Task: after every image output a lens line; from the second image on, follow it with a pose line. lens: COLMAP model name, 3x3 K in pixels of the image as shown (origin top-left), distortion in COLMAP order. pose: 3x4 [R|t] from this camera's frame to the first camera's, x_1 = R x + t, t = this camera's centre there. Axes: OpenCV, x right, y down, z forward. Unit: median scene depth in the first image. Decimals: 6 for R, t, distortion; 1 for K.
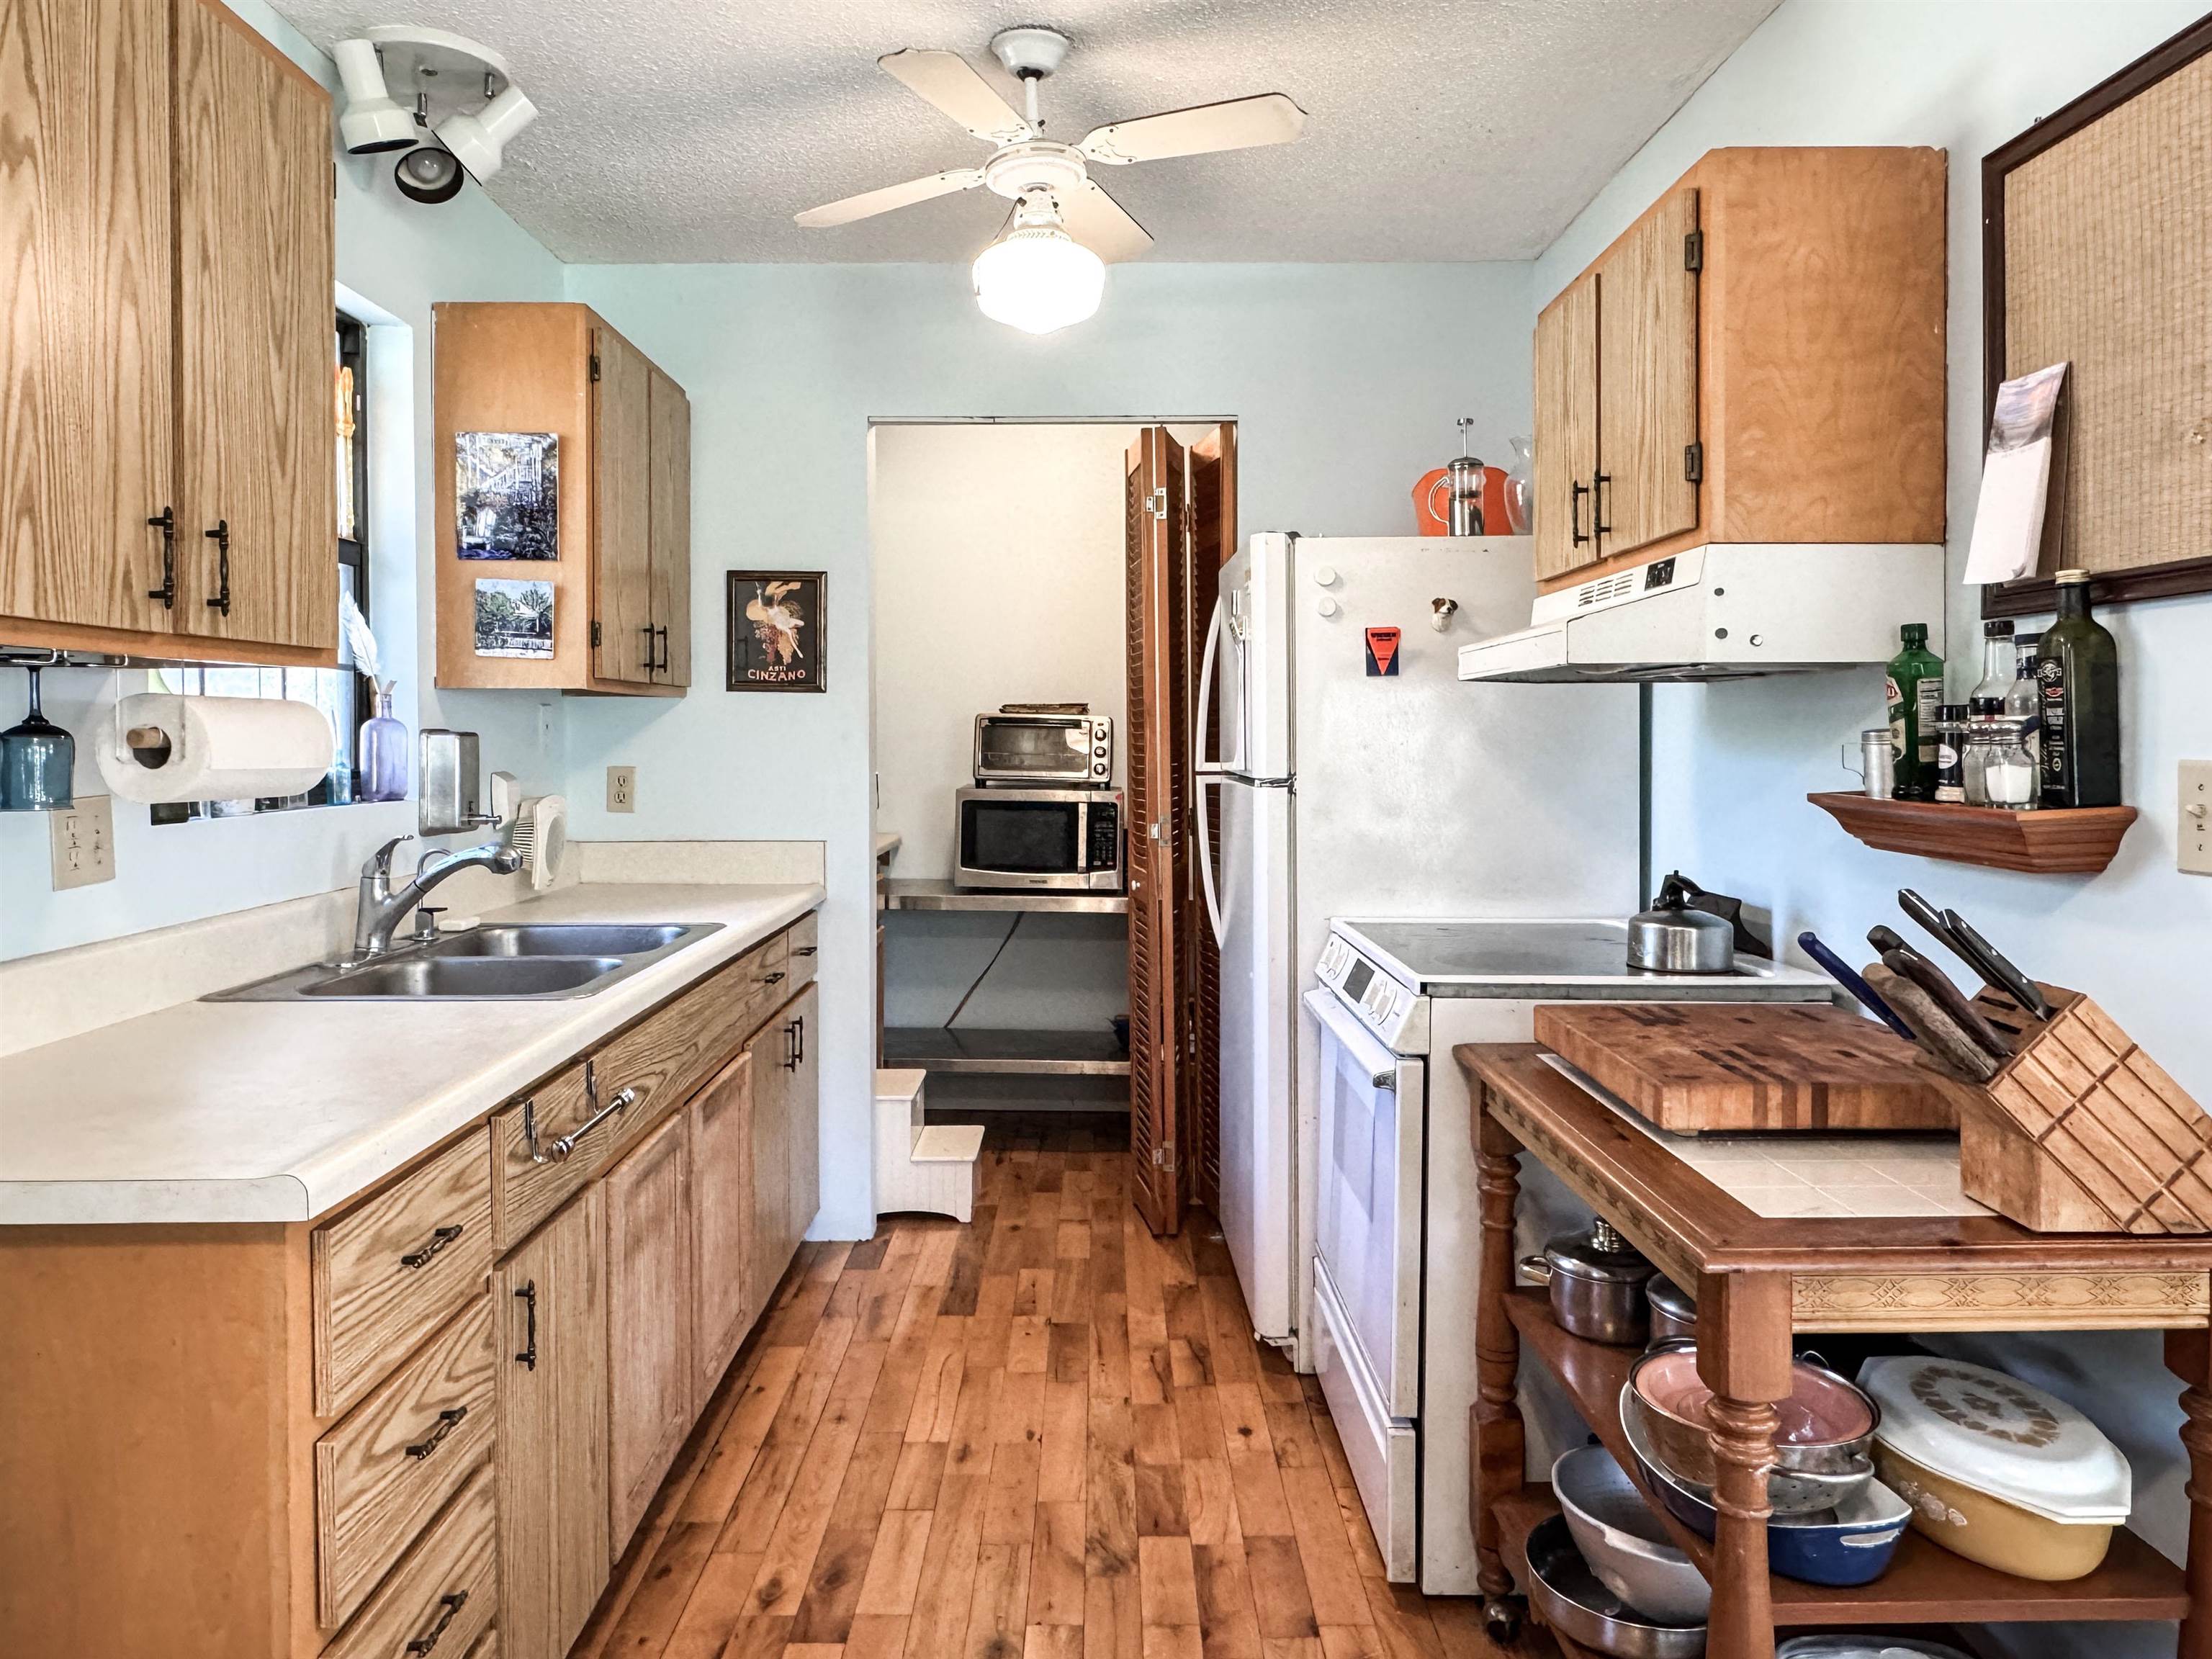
lens RADIAL K [[1604.9, 0, 1096.2], [0, 1604.9, 791.3], [0, 0, 1]] dist [0.001192, -0.001515]
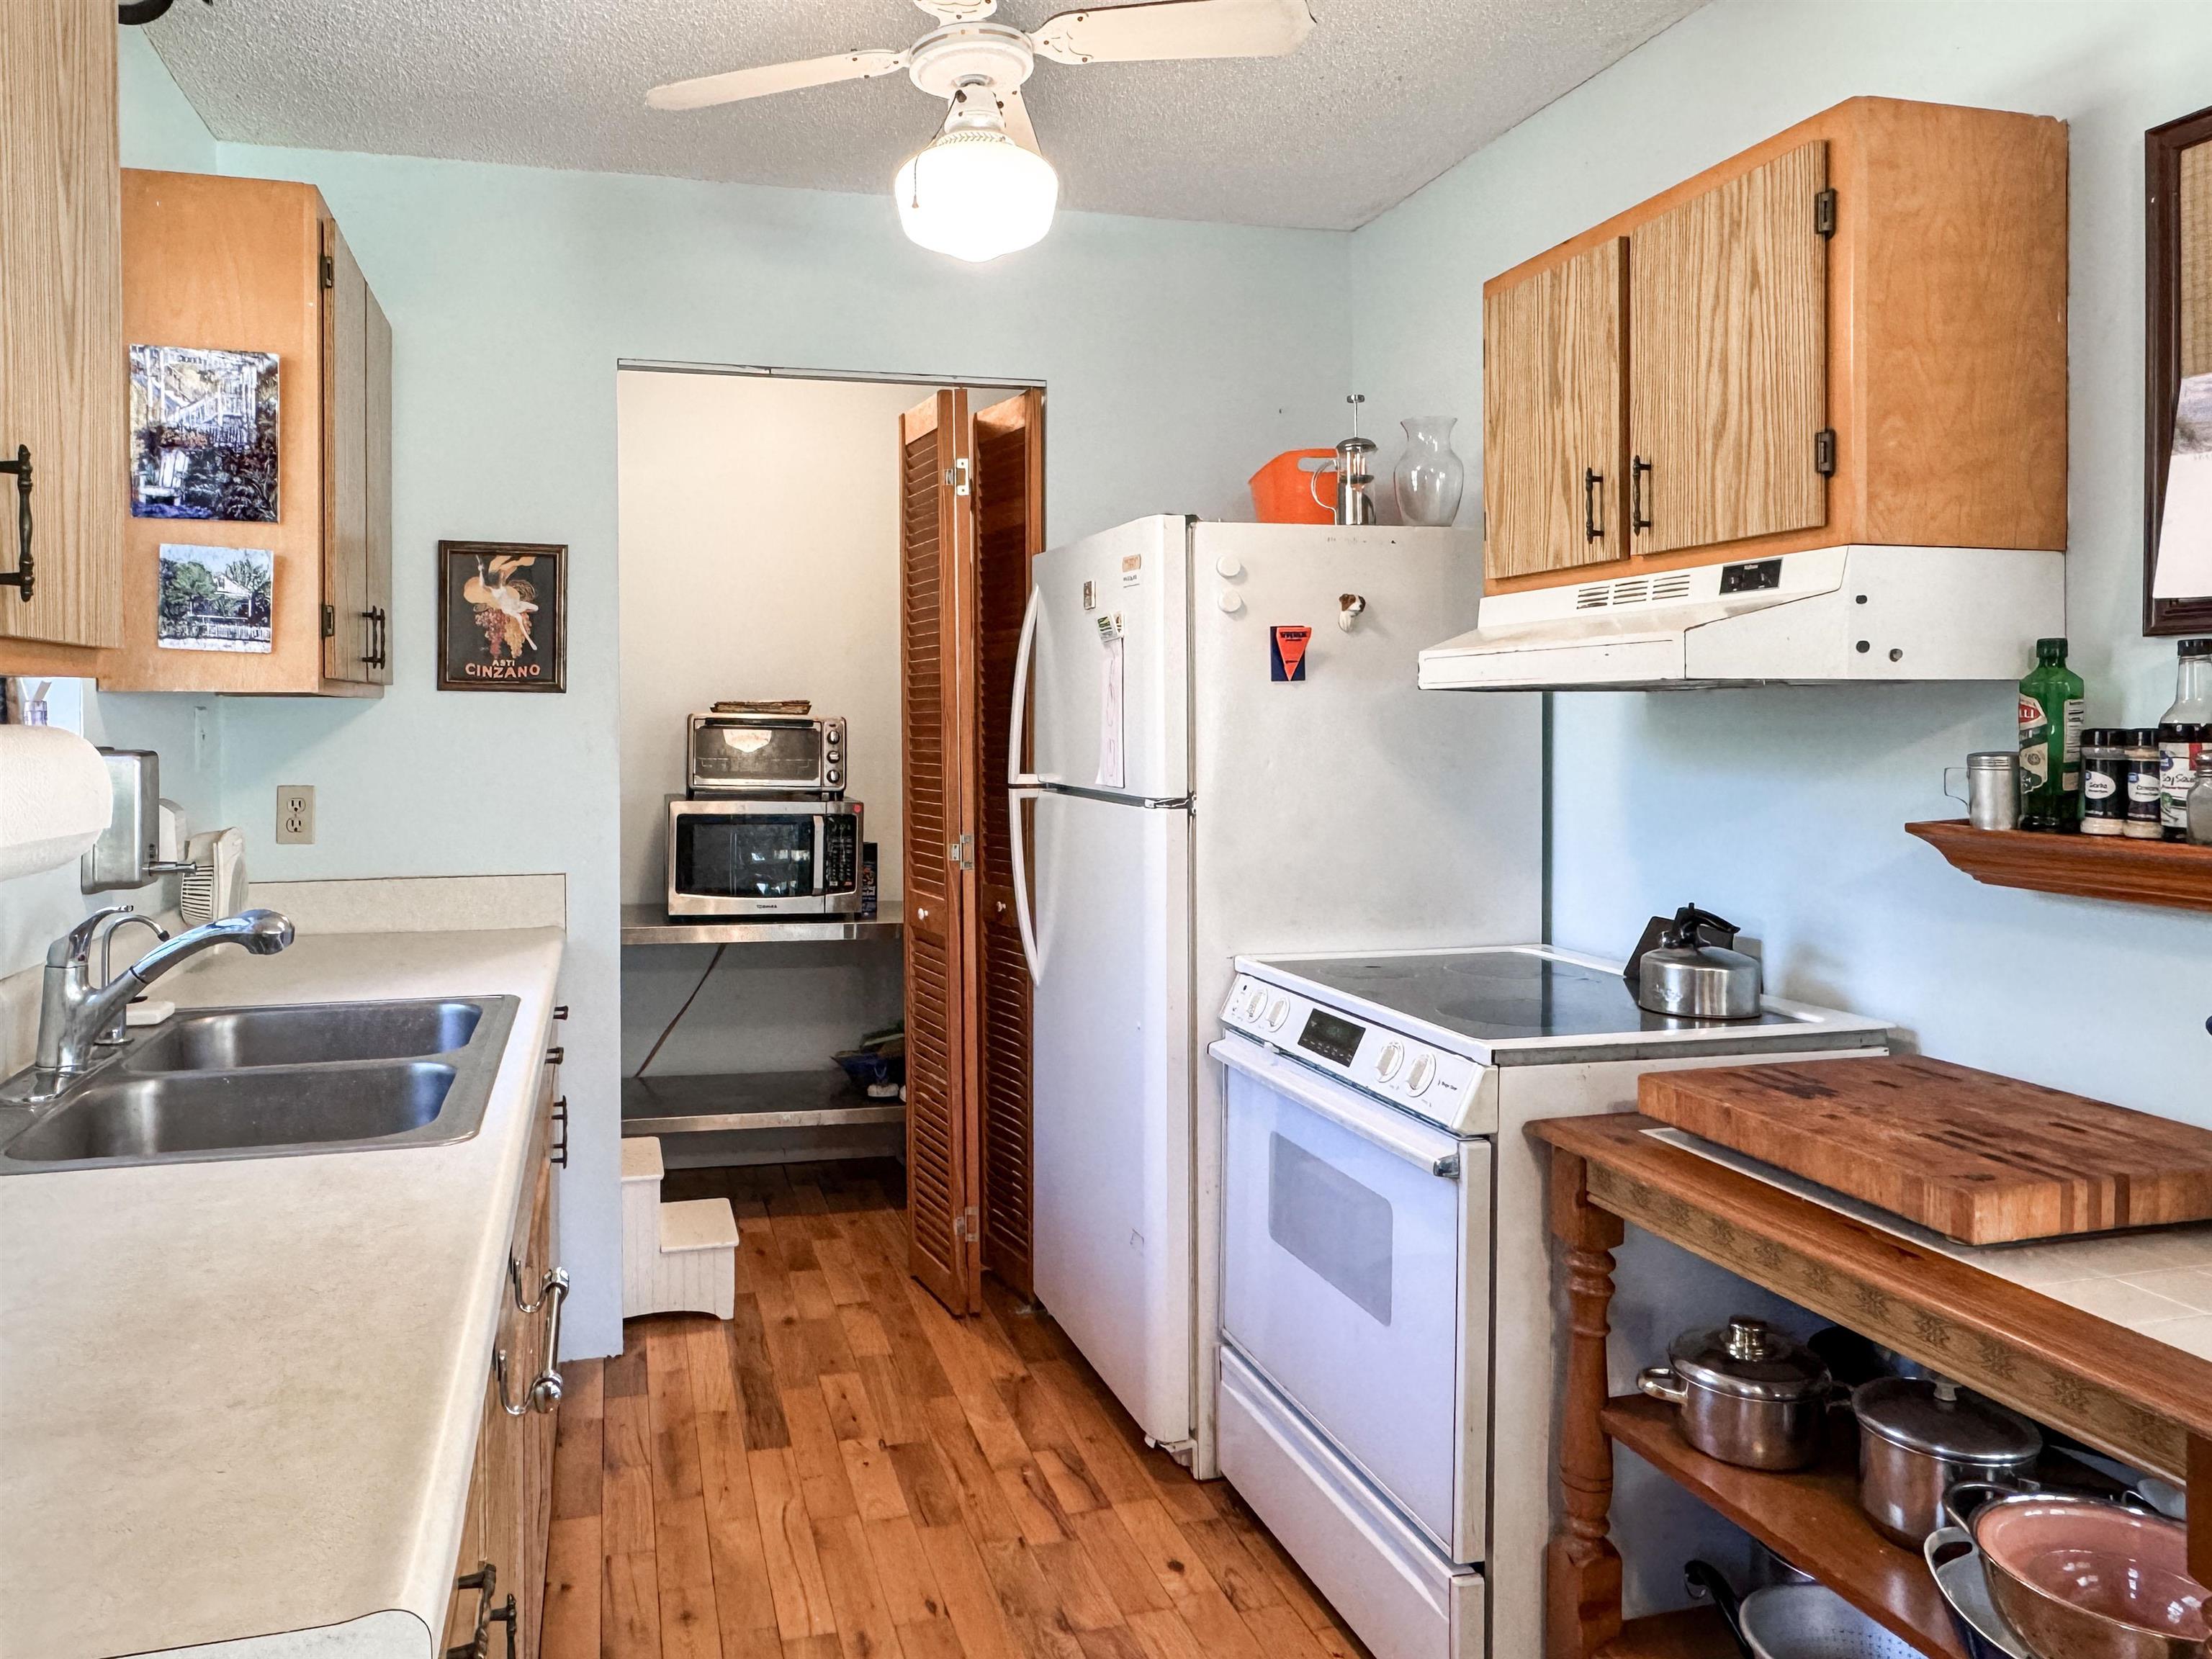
lens RADIAL K [[1604.9, 0, 986.5], [0, 1604.9, 762.0], [0, 0, 1]] dist [0.001192, -0.001515]
pose [[0.966433, -0.008401, 0.256782, -0.211628], [0.009869, 0.999941, -0.004429, -0.025206], [-0.256730, 0.006814, 0.966459, 0.190175]]
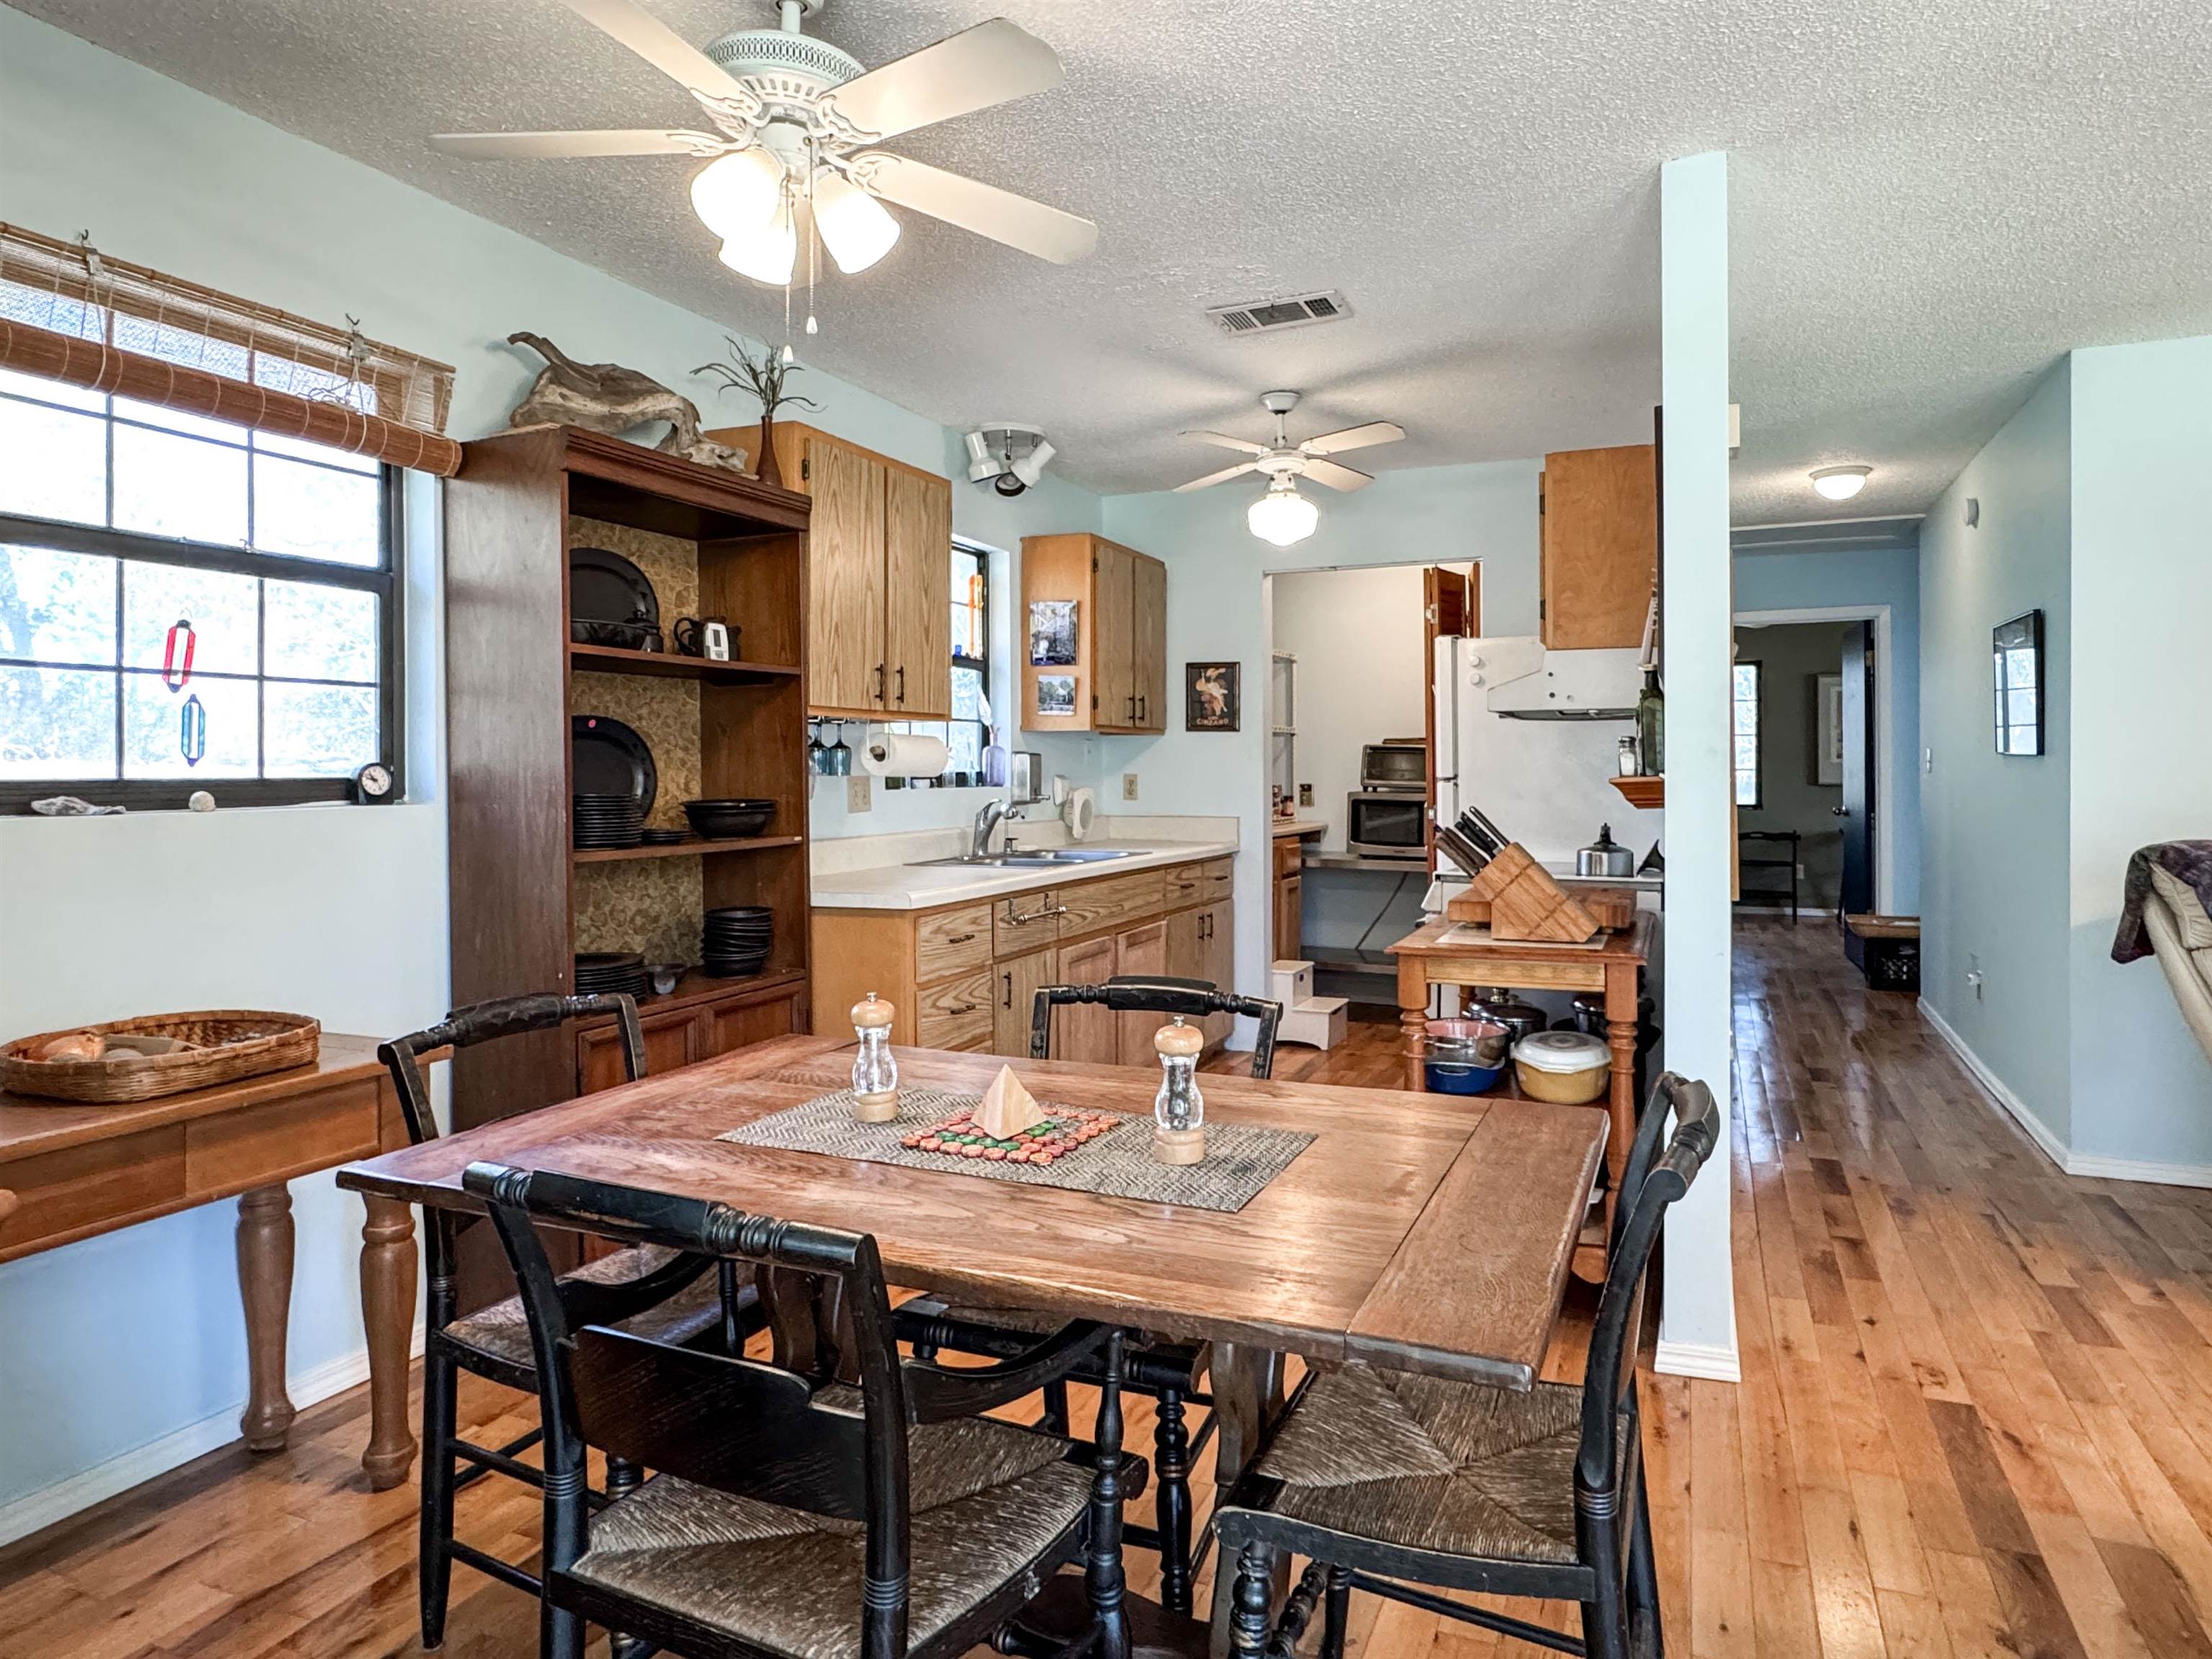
lens RADIAL K [[1341.5, 0, 1118.3], [0, 1341.5, 833.2], [0, 0, 1]] dist [-0.000283, -0.000321]
pose [[0.918999, 0.017750, -0.393860, 0.364827], [-0.013222, 0.999812, 0.014207, 0.037829], [0.394038, -0.007849, 0.919061, -0.492041]]
